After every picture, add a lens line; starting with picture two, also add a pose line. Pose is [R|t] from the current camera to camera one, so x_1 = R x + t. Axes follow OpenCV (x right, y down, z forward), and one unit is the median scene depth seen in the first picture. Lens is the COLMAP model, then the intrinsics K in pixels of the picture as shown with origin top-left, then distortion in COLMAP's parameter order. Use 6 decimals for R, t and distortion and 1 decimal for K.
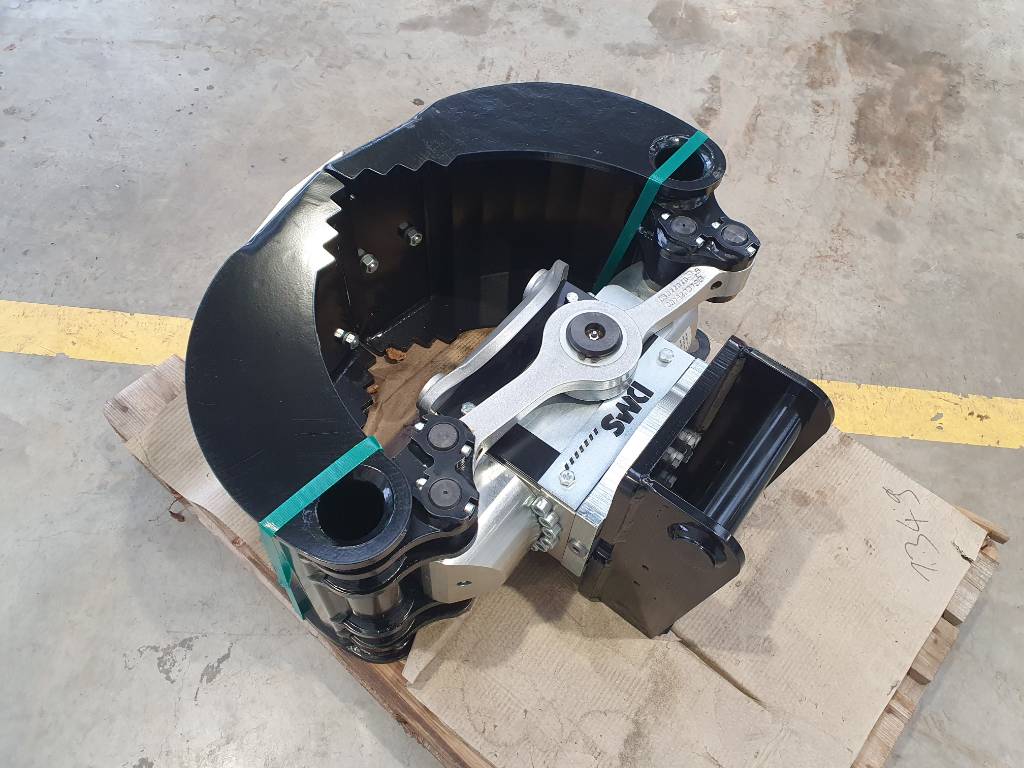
lens RADIAL K [[806.4, 0, 525.5], [0, 806.4, 384.1], [0, 0, 1]] dist [-0.014877, 0.054681]
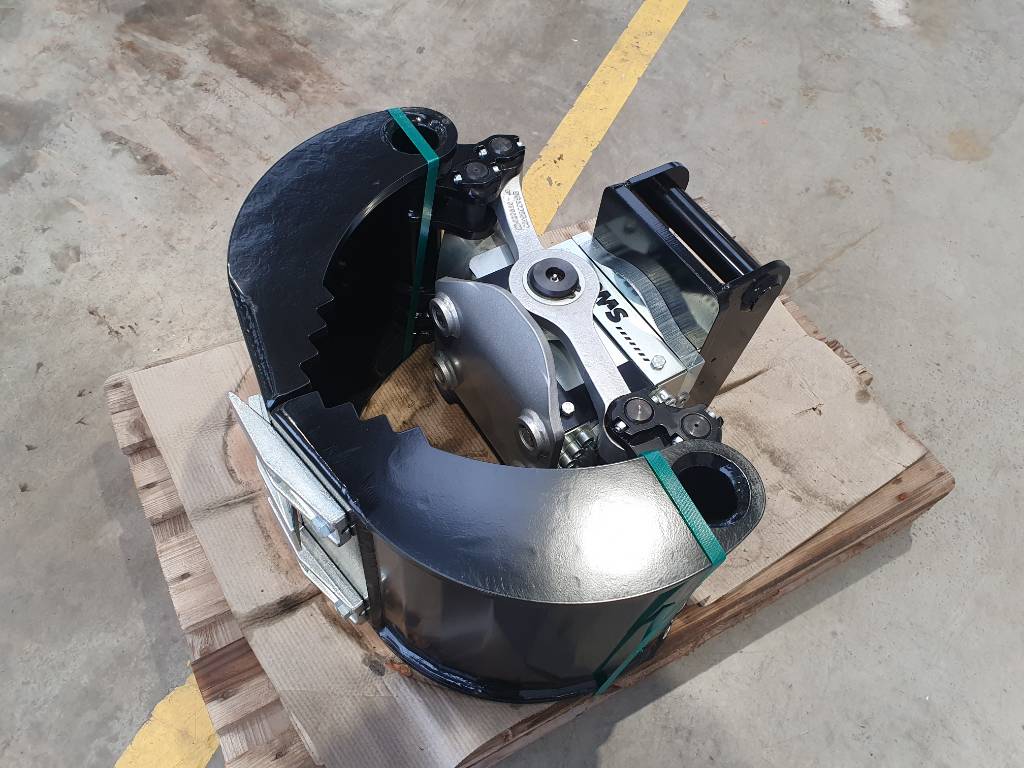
lens RADIAL K [[806.4, 0, 517.3], [0, 806.4, 389.8], [0, 0, 1]] dist [-0.014877, 0.054681]
pose [[0.349758, -0.793584, 0.497889, -0.460831], [0.756041, 0.552941, 0.350227, -0.308155], [-0.553238, 0.253930, 0.793377, 0.156384]]
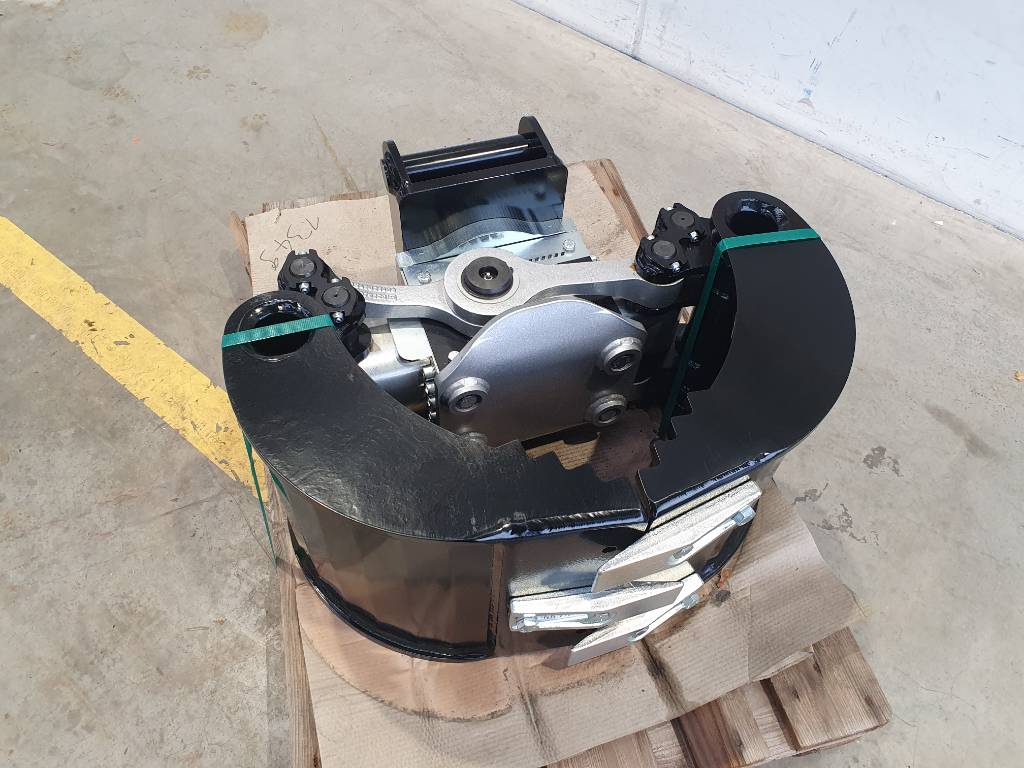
lens RADIAL K [[806.4, 0, 513.4], [0, 806.4, 375.6], [0, 0, 1]] dist [-0.014877, 0.054681]
pose [[-0.823363, -0.512217, 0.244351, -0.216346], [0.421060, -0.262677, 0.868164, -0.800648], [-0.380503, 0.817701, 0.431952, 0.483934]]
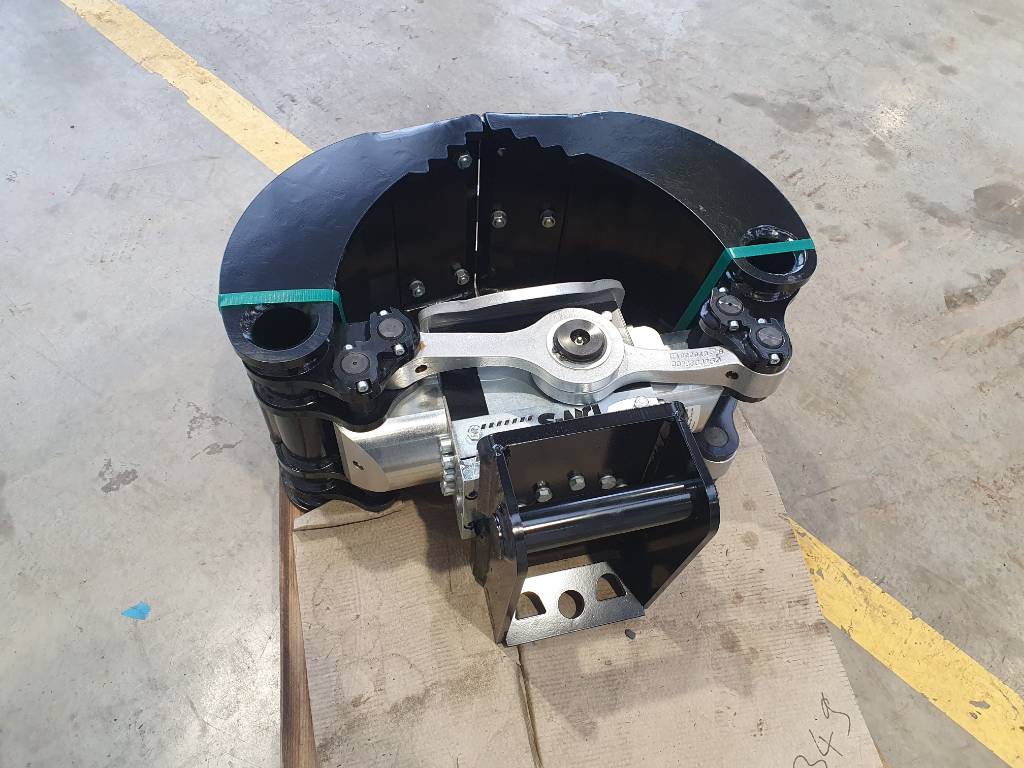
lens RADIAL K [[806.4, 0, 522.2], [0, 806.4, 376.8], [0, 0, 1]] dist [-0.014877, 0.054681]
pose [[0.779336, 0.508333, -0.366378, 0.337686], [-0.543415, 0.839419, 0.008738, 0.008174], [0.311987, 0.192285, 0.930425, 0.007237]]
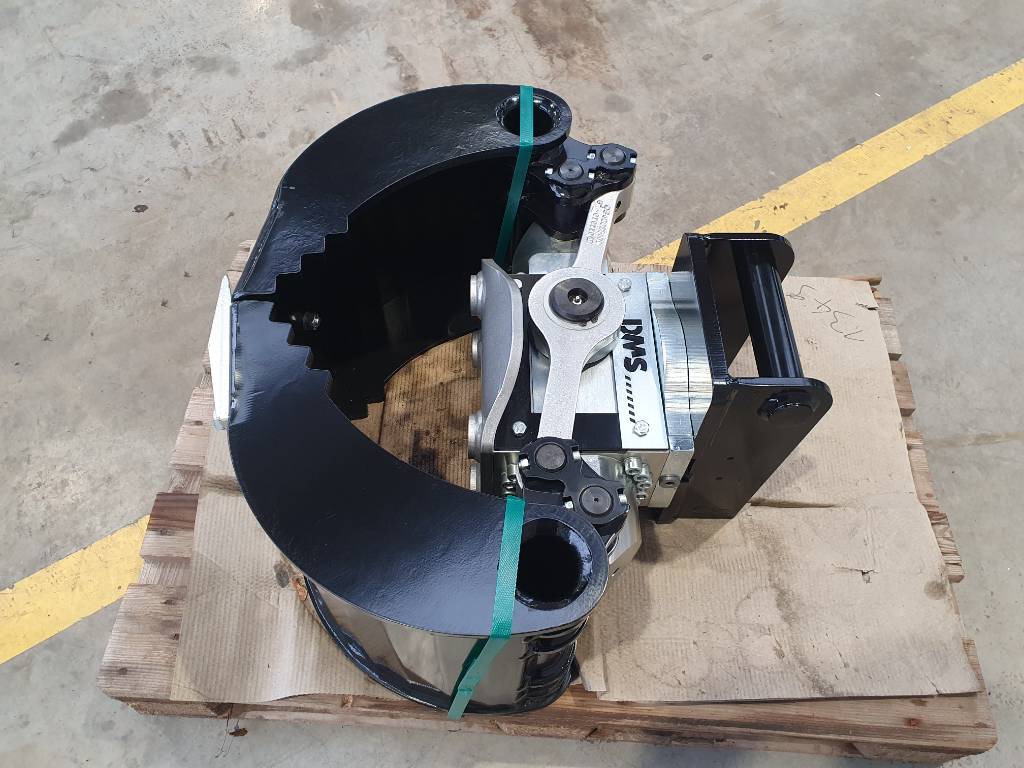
lens RADIAL K [[806.4, 0, 519.0], [0, 806.4, 375.8], [0, 0, 1]] dist [-0.014877, 0.054681]
pose [[0.788536, -0.538445, 0.297132, -0.255955], [0.531838, 0.839651, 0.110162, -0.102764], [-0.308803, 0.071160, 0.948460, 0.043824]]
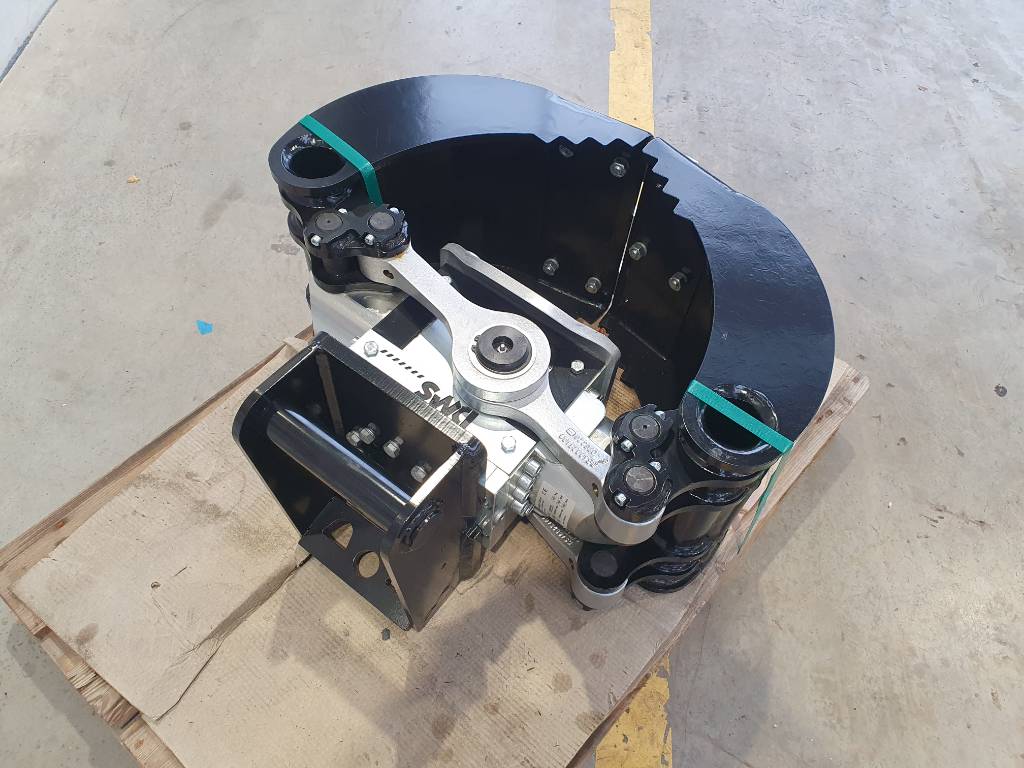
lens RADIAL K [[806.4, 0, 521.1], [0, 806.4, 377.9], [0, 0, 1]] dist [-0.014877, 0.054681]
pose [[0.004019, 0.792438, -0.609939, 0.561324], [-0.882977, 0.289121, 0.369811, -0.340869], [0.469398, 0.537076, 0.700867, 0.256768]]
